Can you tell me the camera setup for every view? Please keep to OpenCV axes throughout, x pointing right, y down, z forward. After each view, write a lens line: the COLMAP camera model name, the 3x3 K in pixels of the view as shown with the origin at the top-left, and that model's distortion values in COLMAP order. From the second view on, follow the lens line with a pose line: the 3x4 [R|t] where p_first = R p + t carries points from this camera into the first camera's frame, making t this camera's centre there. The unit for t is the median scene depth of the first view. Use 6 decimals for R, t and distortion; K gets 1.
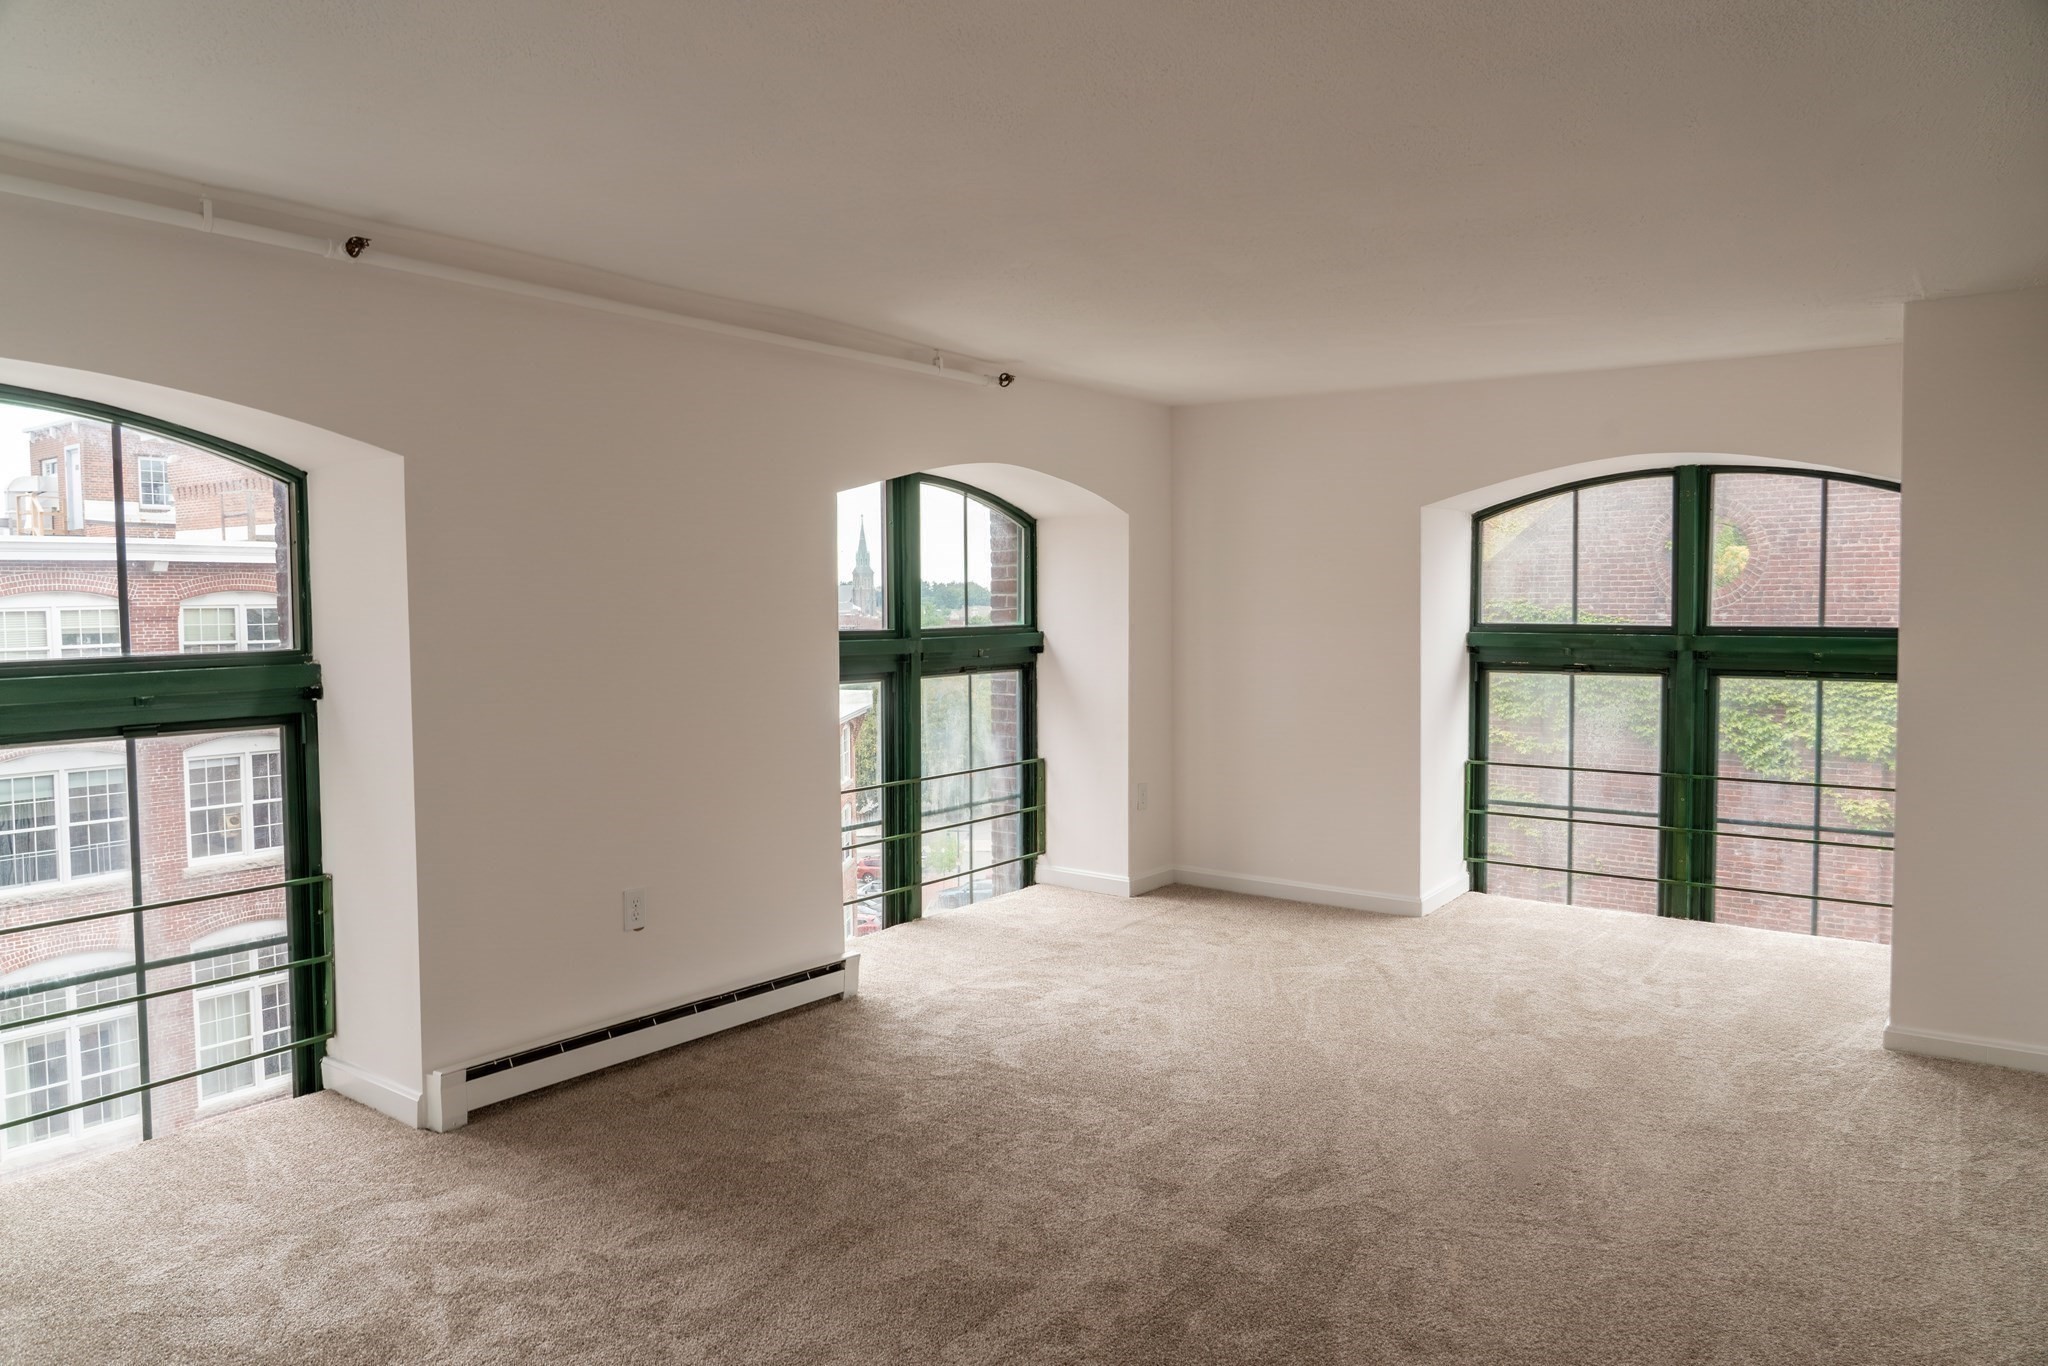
lens RADIAL K [[1403.4, 0, 1024.0], [0, 1403.4, 667.8], [0, 0, 1]] dist [-0.012344, 0.000574]
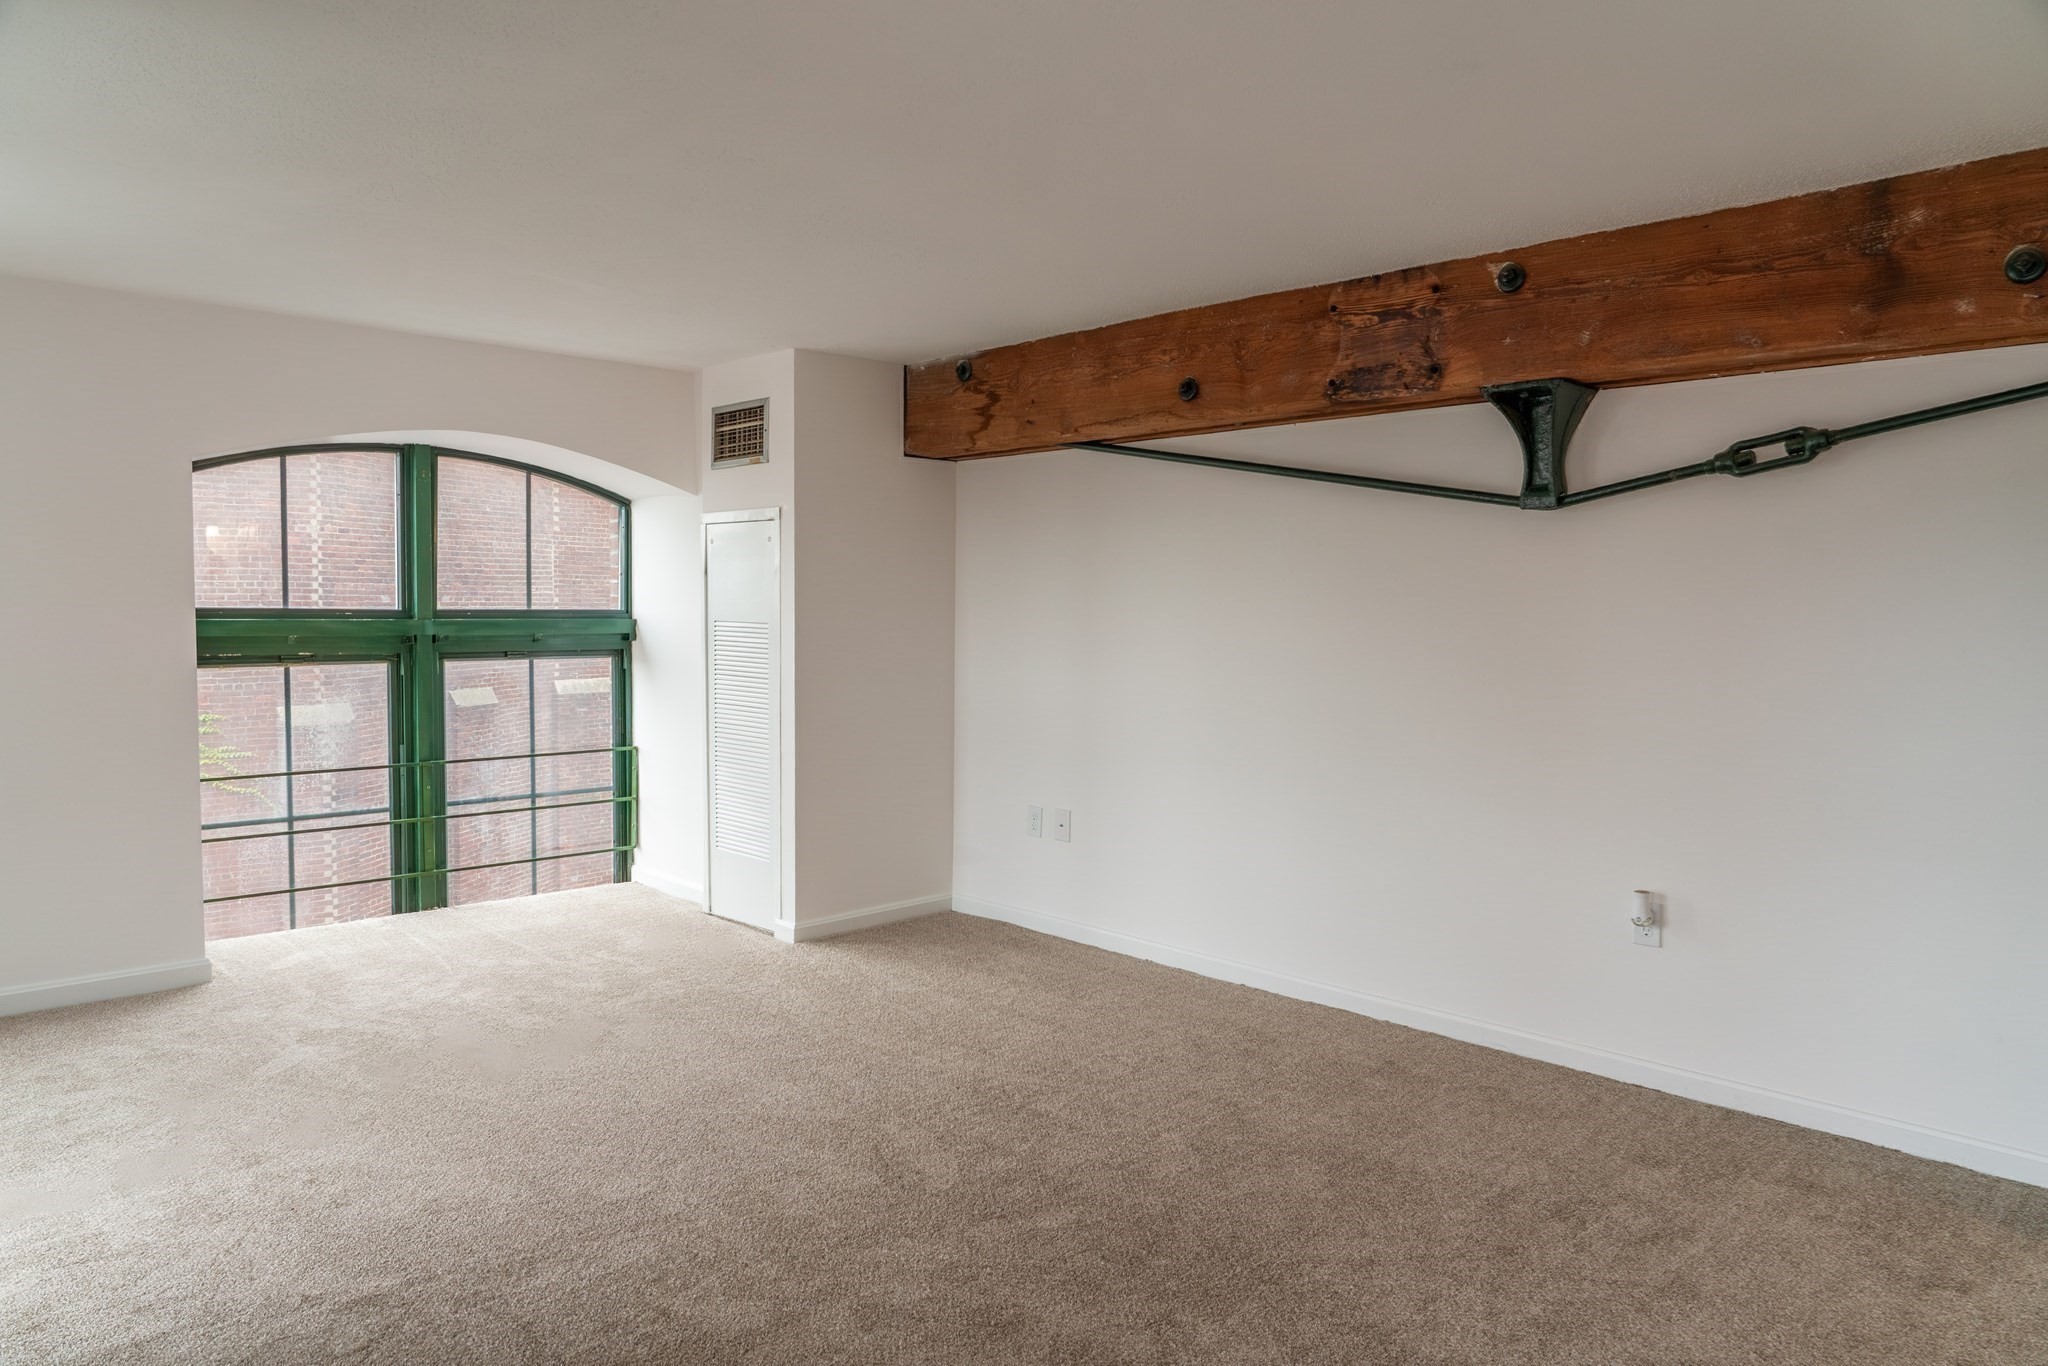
lens RADIAL K [[1371.8, 0, 1062.4], [0, 1371.8, 670.5], [0, 0, 1]] dist [-0.001130, -0.000007]
pose [[0.155059, -0.046089, 0.986830, -0.401282], [0.038786, 0.998425, 0.040536, -0.009148], [-0.987144, 0.031989, 0.156602, 0.409553]]
